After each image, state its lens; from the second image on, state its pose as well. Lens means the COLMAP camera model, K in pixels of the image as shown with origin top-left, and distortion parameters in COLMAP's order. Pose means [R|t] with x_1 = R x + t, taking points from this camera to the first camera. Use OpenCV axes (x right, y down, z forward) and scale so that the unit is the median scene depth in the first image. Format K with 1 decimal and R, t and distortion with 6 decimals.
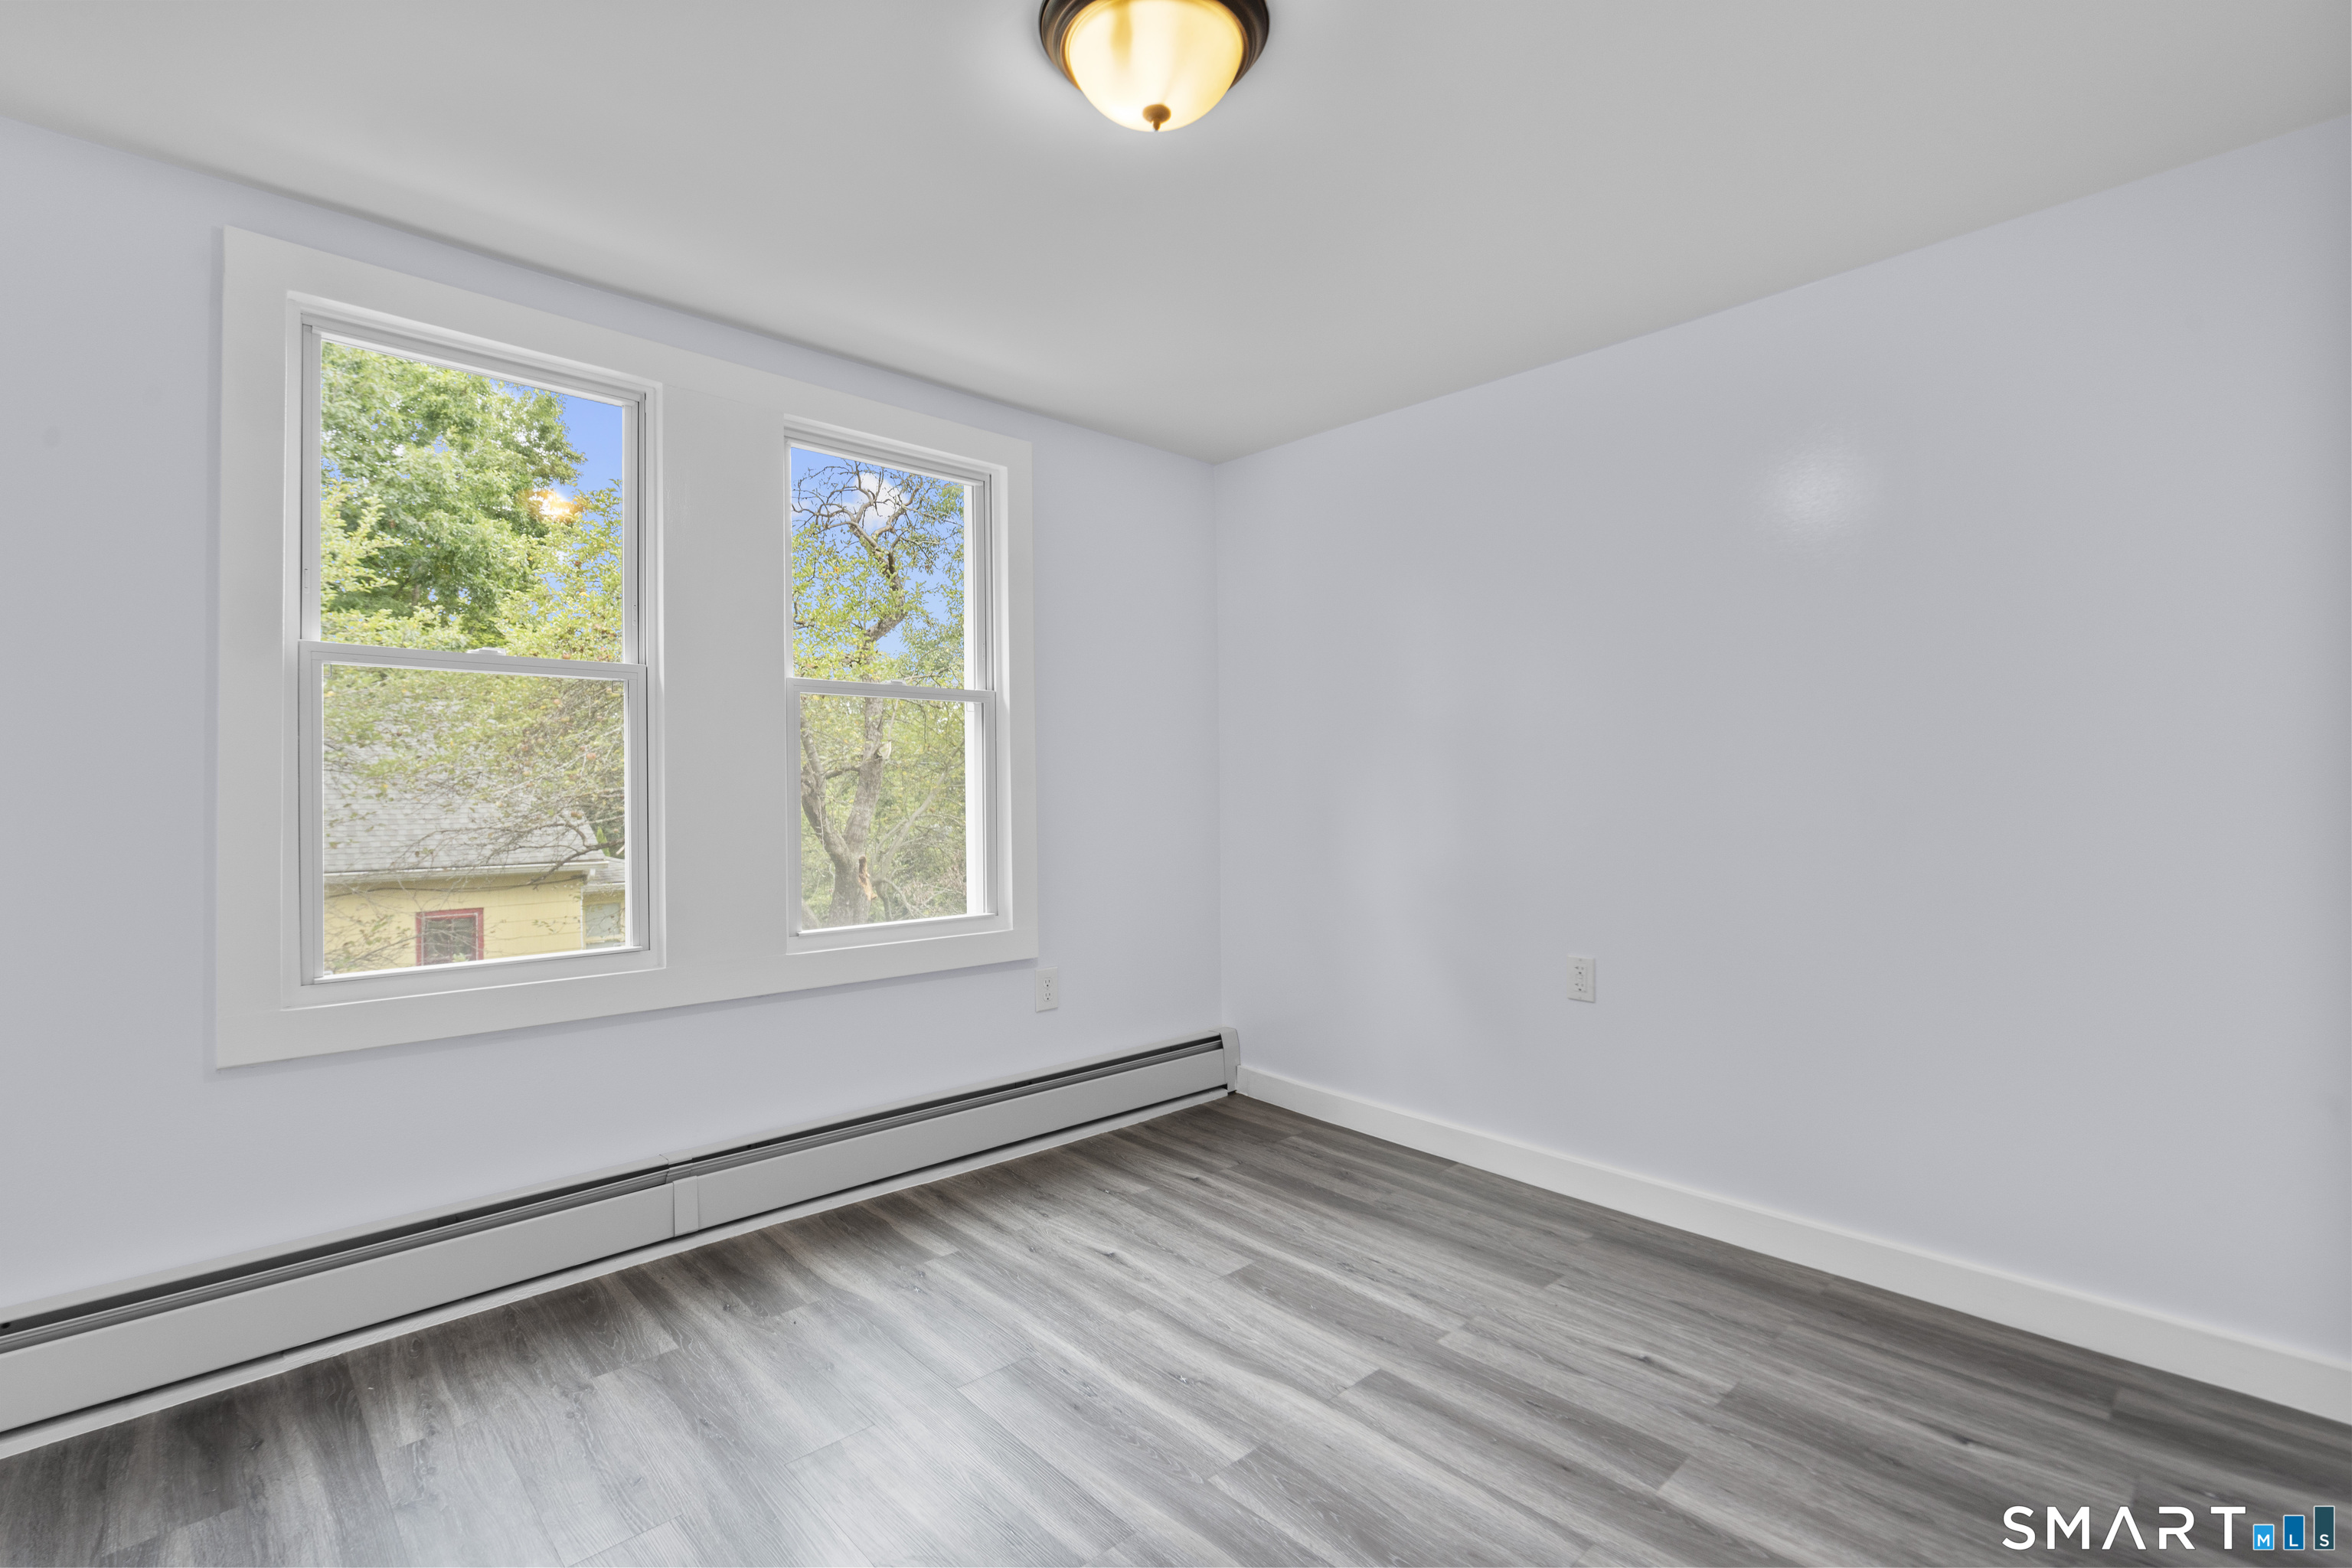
lens RADIAL K [[1095.6, 0, 1164.1], [0, 1095.6, 793.4], [0, 0, 1]] dist [-0.000259, 0.003370]
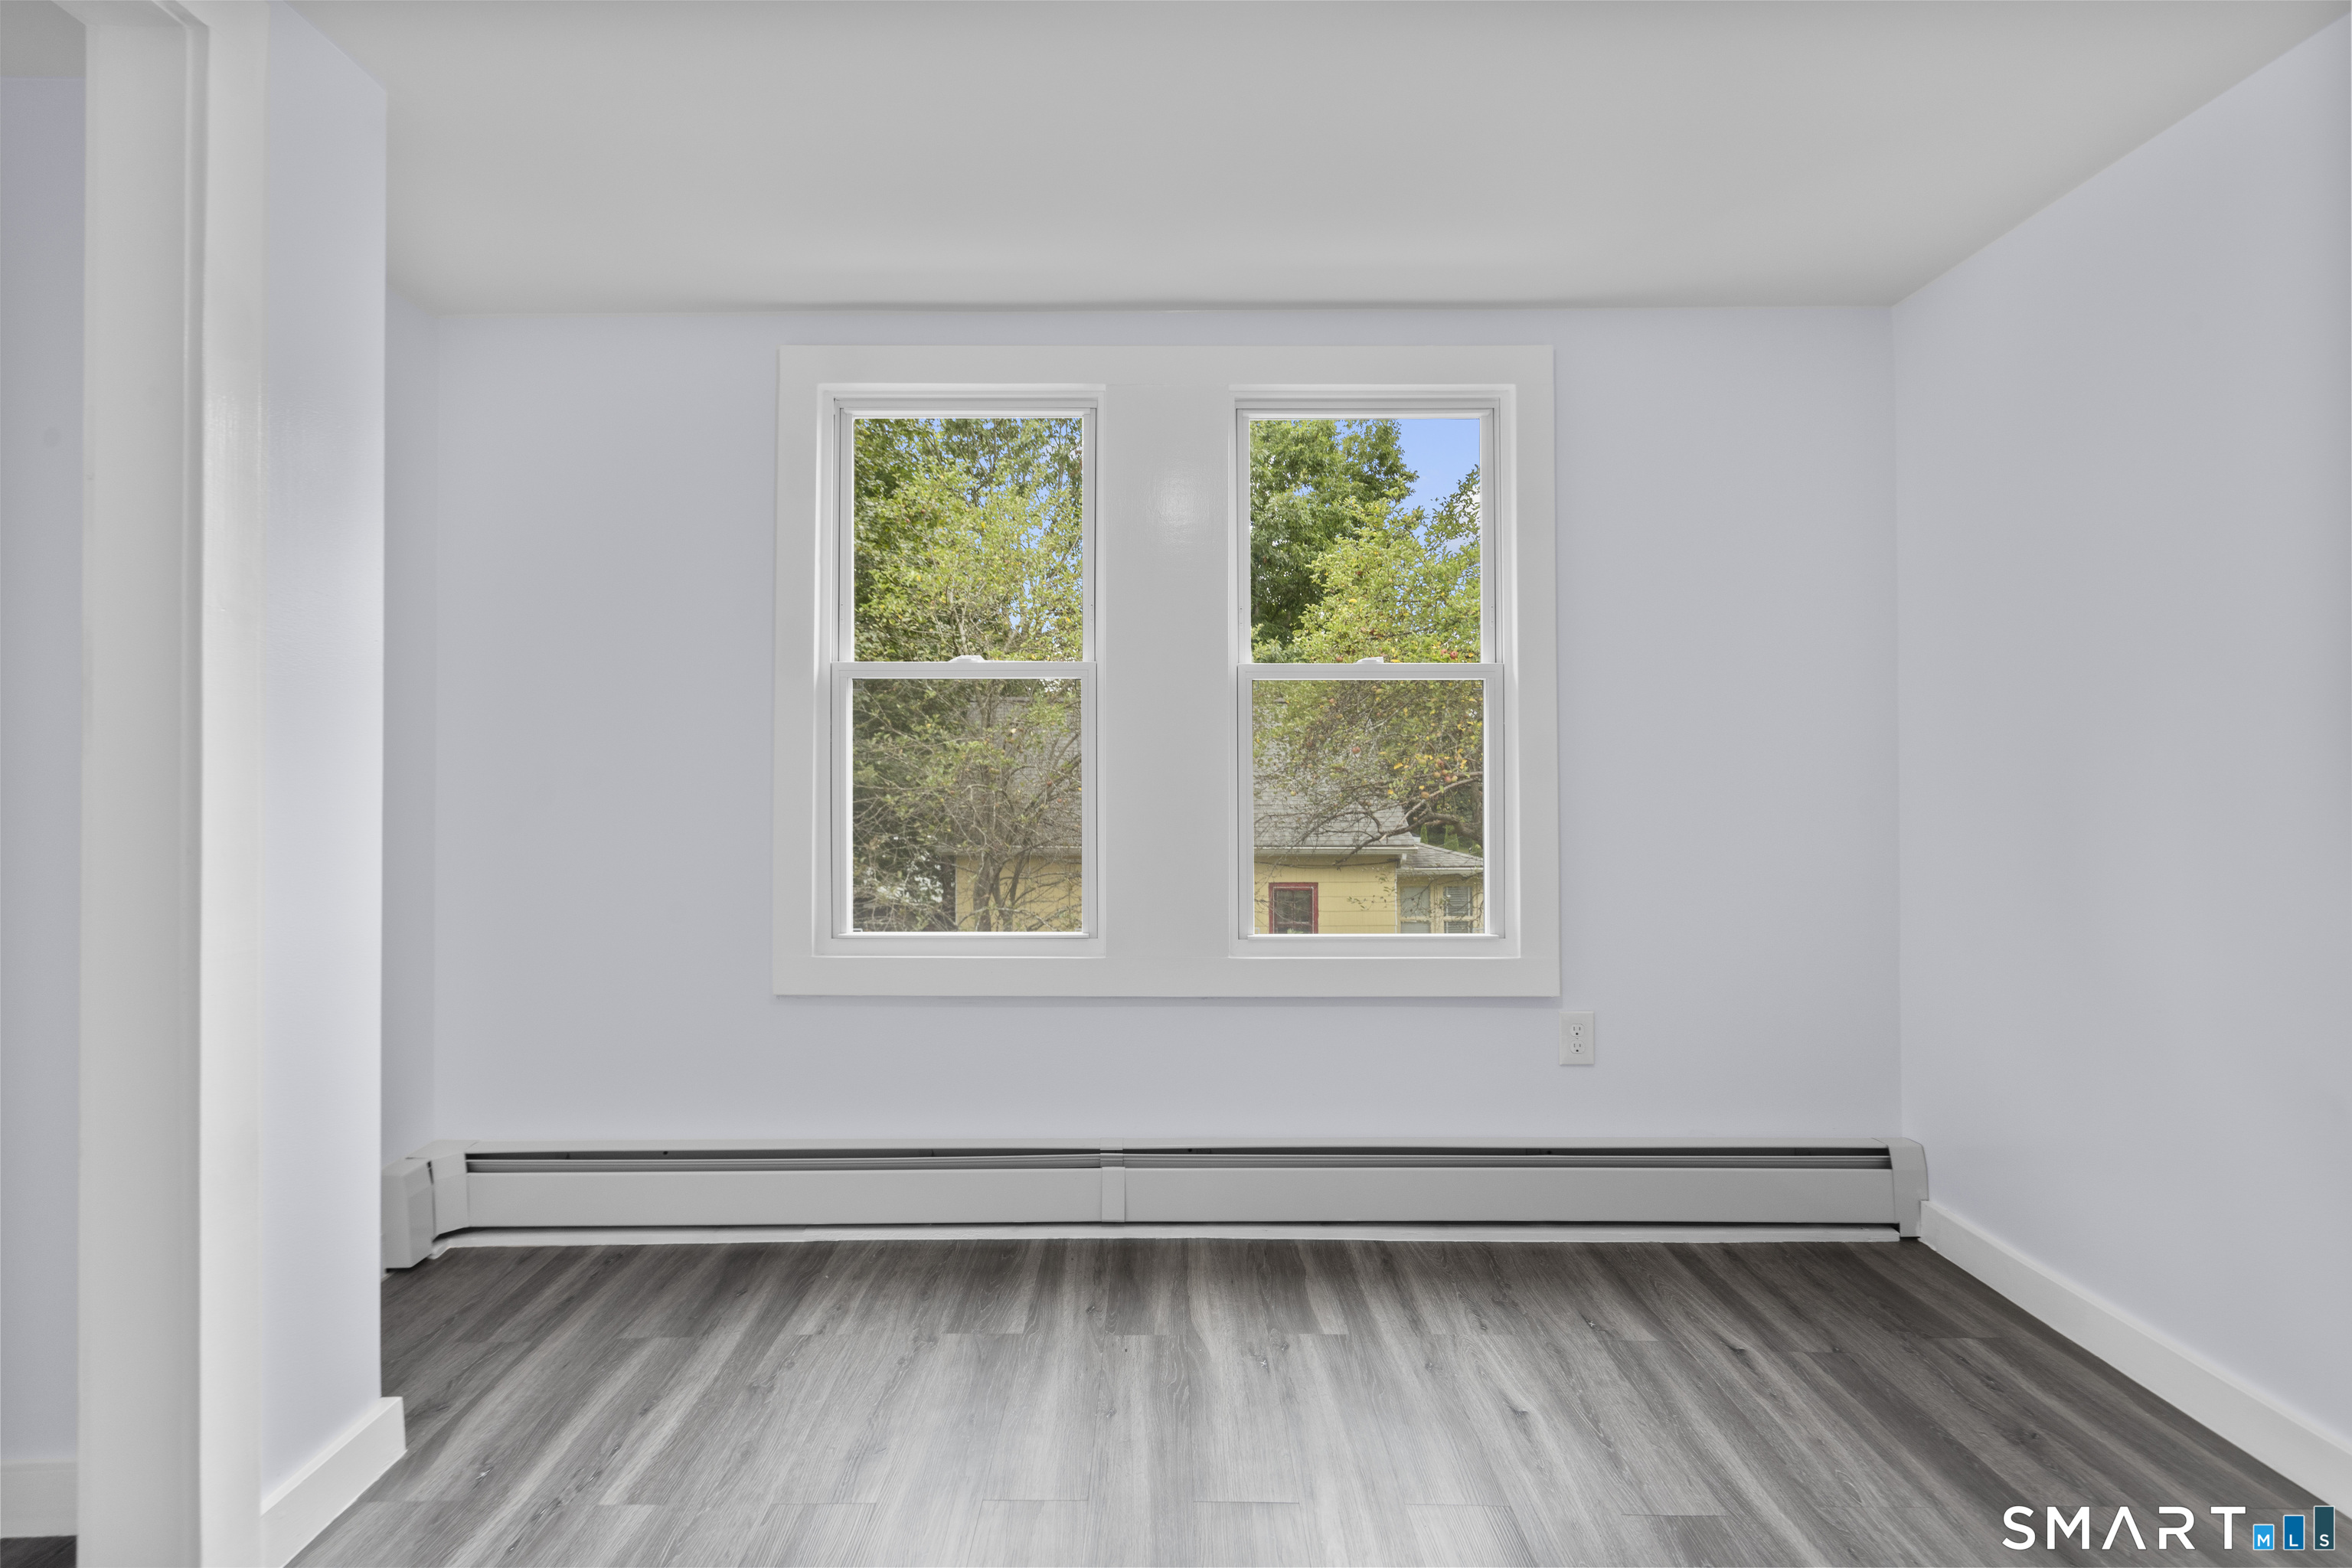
lens RADIAL K [[1095.6, 0, 1165.6], [0, 1095.6, 776.5], [0, 0, 1]] dist [-0.000259, 0.003370]
pose [[0.719959, 0.001580, -0.694015, 0.254912], [-0.006881, 0.999965, -0.004862, -0.002356], [0.693983, 0.008276, 0.719944, 0.261346]]
